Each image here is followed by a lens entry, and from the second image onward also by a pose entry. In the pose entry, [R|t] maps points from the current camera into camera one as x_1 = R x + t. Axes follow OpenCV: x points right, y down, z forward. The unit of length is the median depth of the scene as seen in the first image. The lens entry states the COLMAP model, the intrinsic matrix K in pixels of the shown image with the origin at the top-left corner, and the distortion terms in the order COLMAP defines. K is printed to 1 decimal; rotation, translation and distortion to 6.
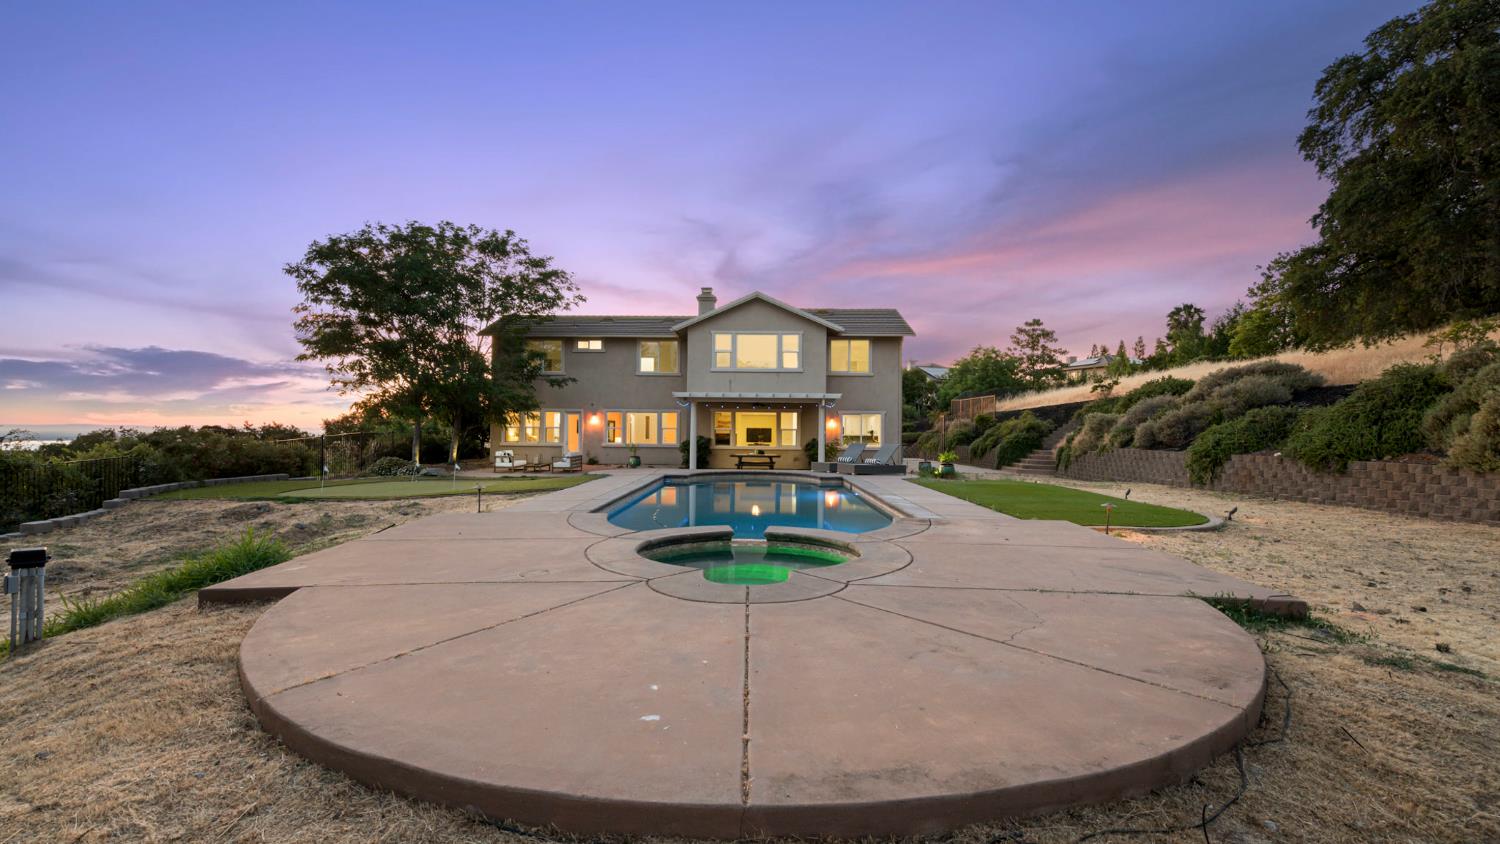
lens RADIAL K [[616.0, 0, 728.3], [0, 616.0, 437.5], [0, 0, 1]] dist [0.001074, 0.000082]
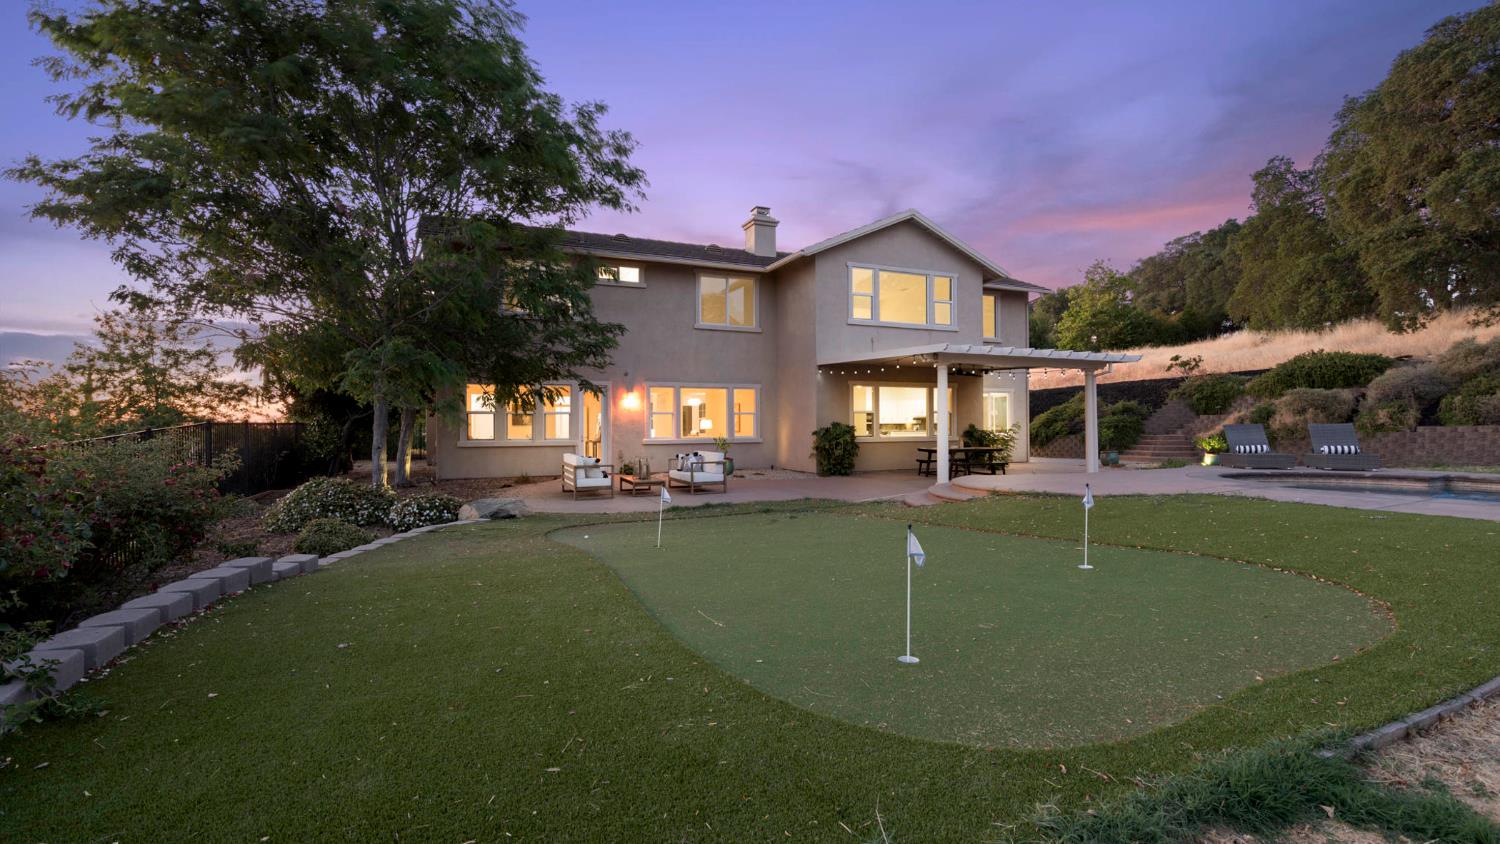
lens RADIAL K [[669.6, 0, 750.0], [0, 669.6, 422.0], [0, 0, 1]] dist [0.001630, 0.000195]
pose [[0.899793, -0.015623, 0.436037, -0.417571], [0.024133, 0.999611, -0.013986, 0.004226], [-0.435649, 0.023107, 0.899820, 0.389309]]
